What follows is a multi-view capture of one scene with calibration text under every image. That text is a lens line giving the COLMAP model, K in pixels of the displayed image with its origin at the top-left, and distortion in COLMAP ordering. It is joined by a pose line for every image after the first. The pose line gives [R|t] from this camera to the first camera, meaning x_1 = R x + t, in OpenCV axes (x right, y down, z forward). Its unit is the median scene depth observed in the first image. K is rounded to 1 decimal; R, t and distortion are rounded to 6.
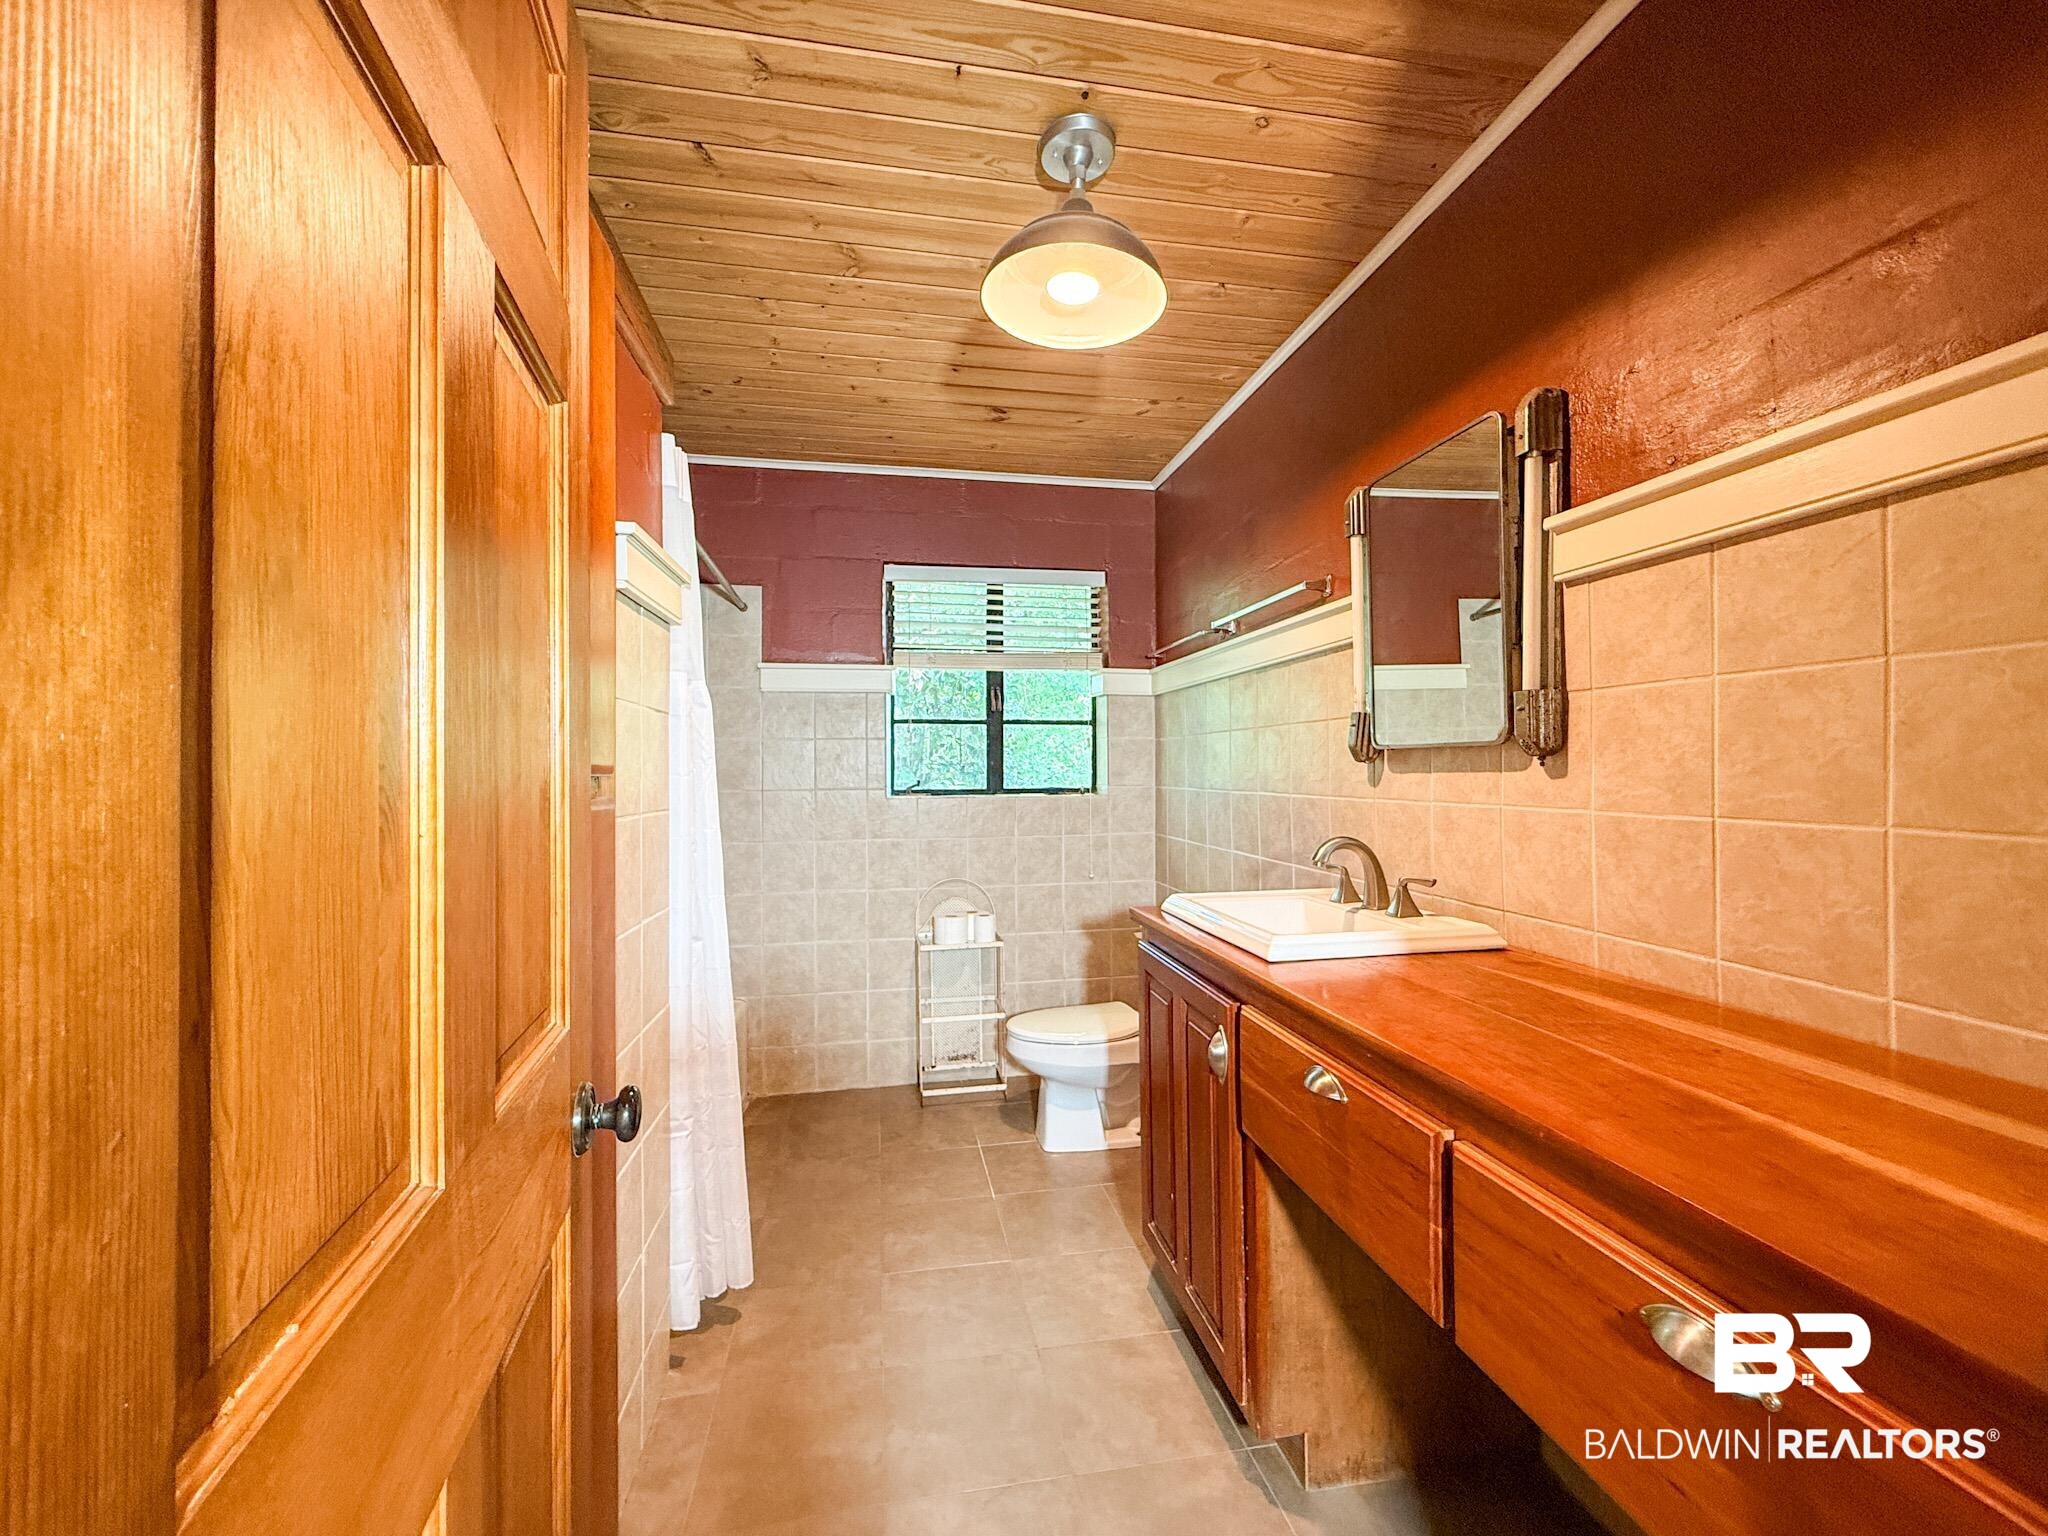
lens RADIAL K [[818.6, 0, 1023.0], [0, 818.6, 764.6], [0, 0, 1]] dist [-0.000141, -0.000343]
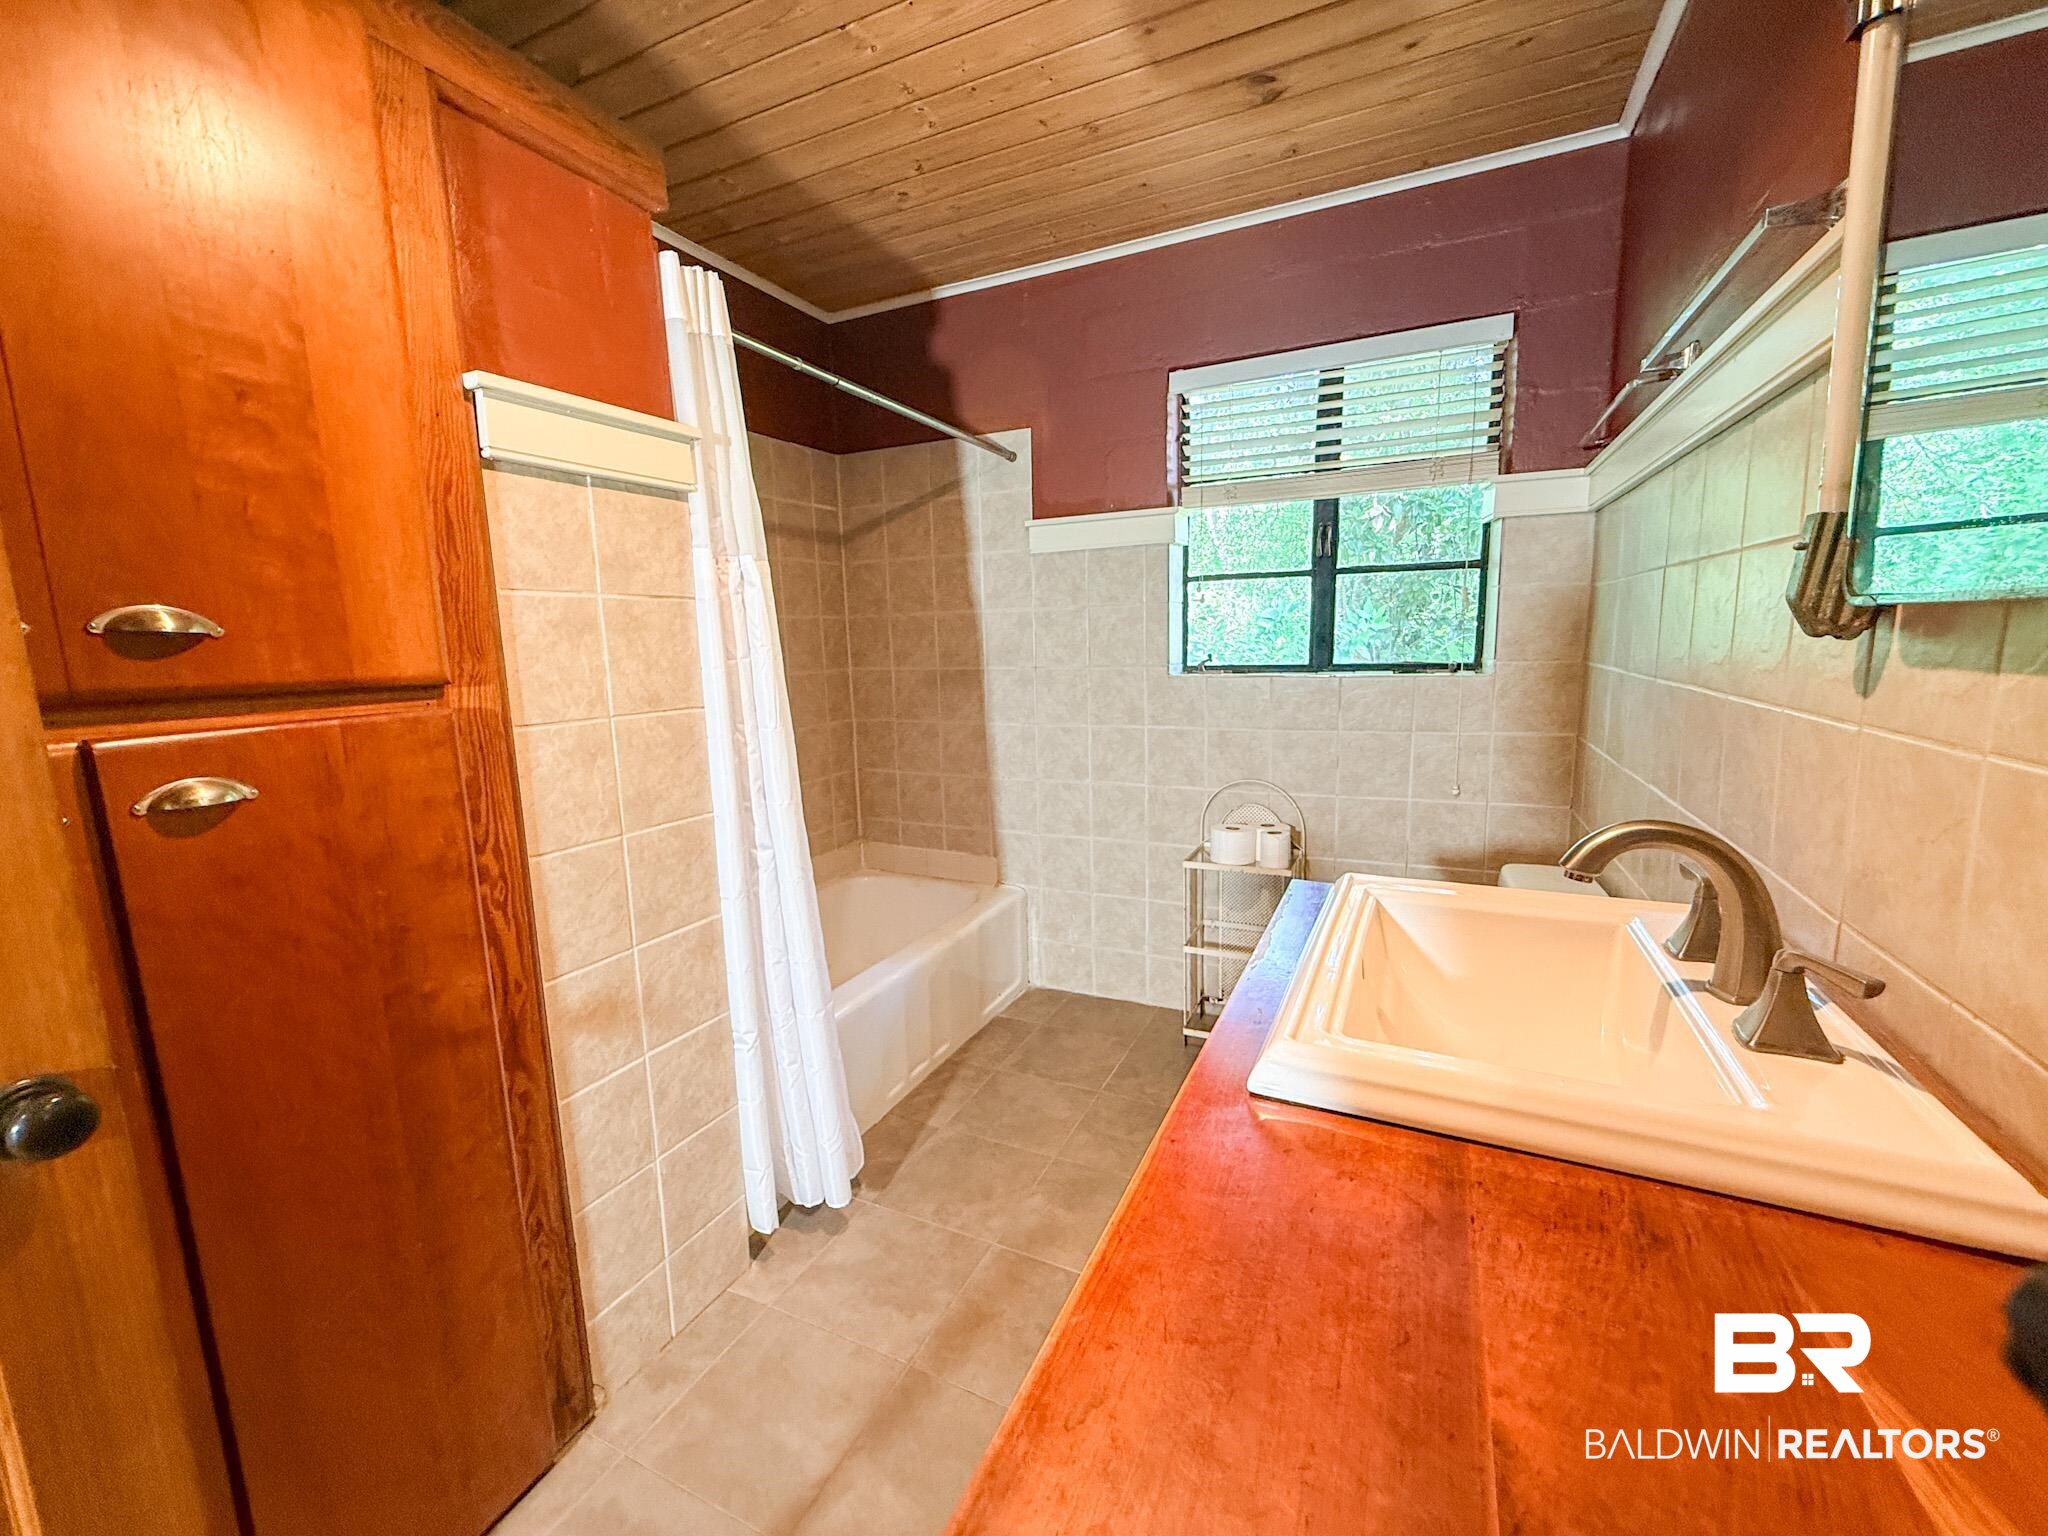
lens RADIAL K [[818.6, 0, 1025.7], [0, 818.6, 763.3], [0, 0, 1]] dist [-0.000141, -0.000343]
pose [[0.805724, 0.075571, -0.587450, 0.200040], [0.027297, 0.986035, 0.164285, -0.011320], [0.591662, -0.148404, 0.792409, 0.251637]]
